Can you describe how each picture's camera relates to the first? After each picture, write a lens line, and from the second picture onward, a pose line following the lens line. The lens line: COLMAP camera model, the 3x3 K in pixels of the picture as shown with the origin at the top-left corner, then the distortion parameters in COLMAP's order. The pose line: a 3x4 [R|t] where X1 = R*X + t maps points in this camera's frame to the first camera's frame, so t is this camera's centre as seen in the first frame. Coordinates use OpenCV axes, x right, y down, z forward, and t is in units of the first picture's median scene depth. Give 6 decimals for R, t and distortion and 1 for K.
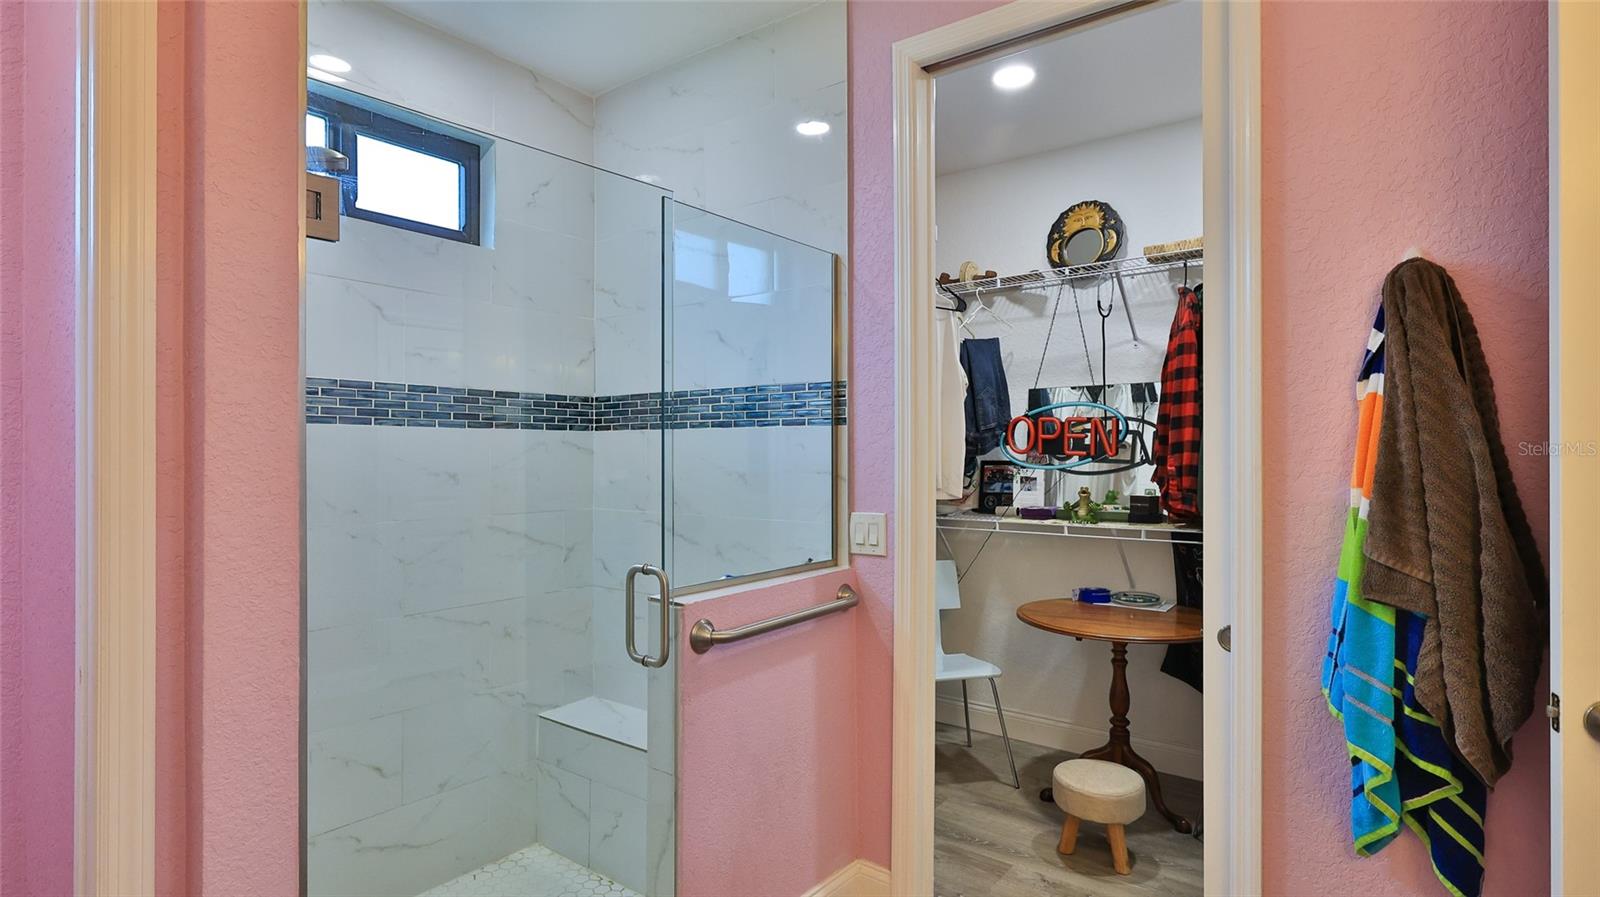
lens RADIAL K [[803.9, 0, 800.0], [0, 803.9, 448.5], [0, 0, 1]] dist [0.002763, 0.000753]
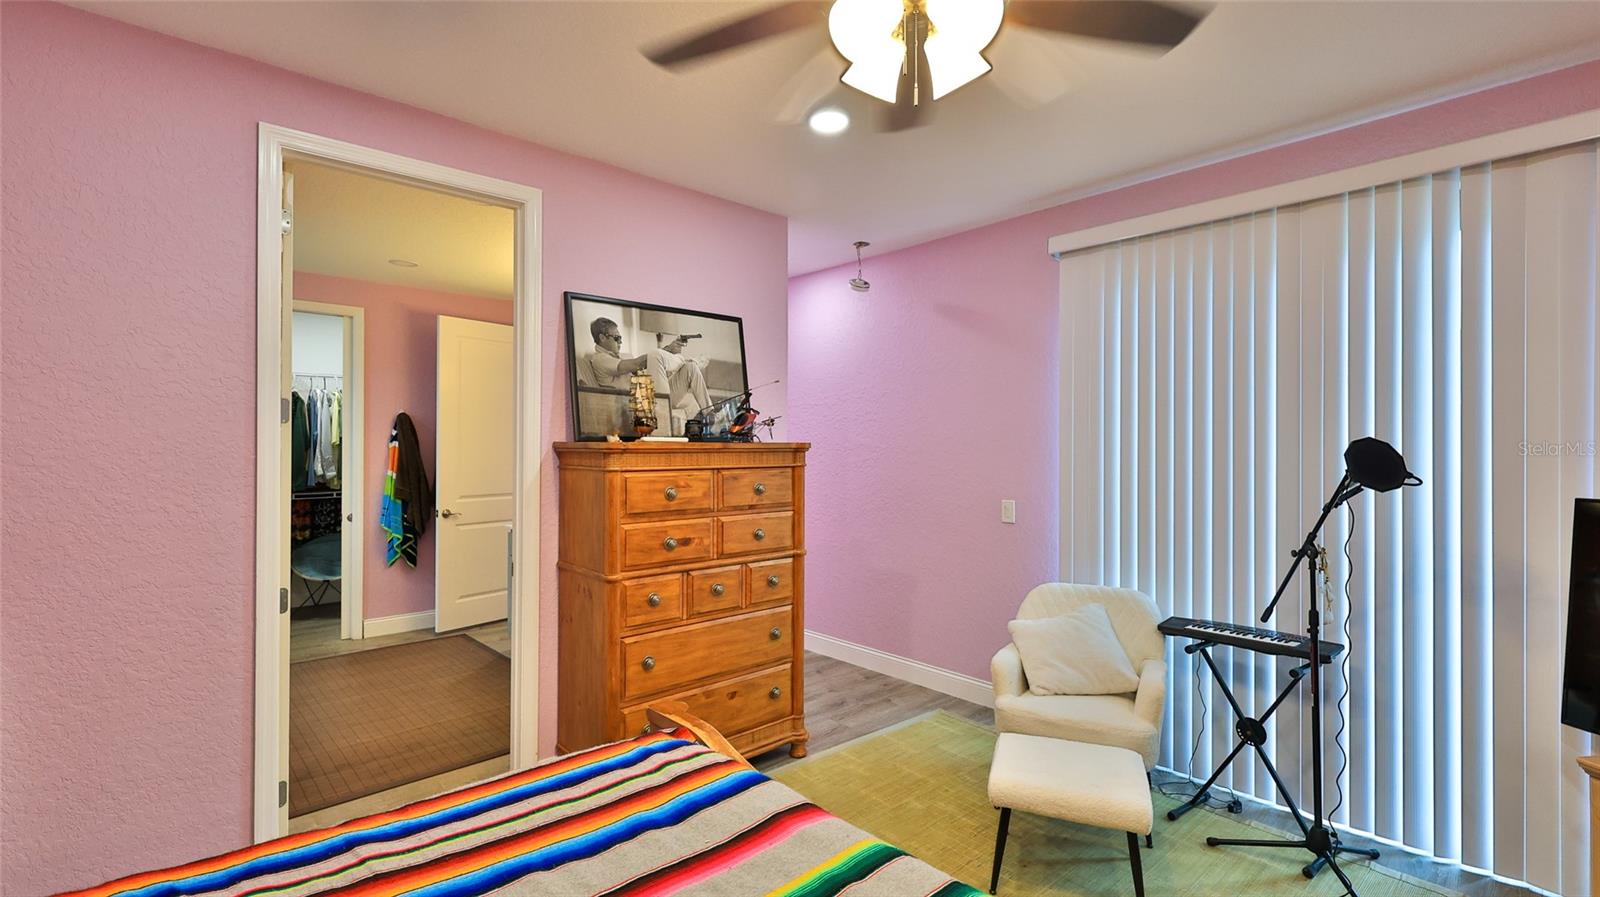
lens RADIAL K [[727.3, 0, 791.9], [0, 727.3, 440.4], [0, 0, 1]] dist [0.001332, 0.000583]
pose [[0.191685, 0.007243, 0.981430, -2.494144], [-0.008223, 0.999950, -0.005774, -0.096557], [-0.981422, -0.006963, 0.191734, -1.640796]]
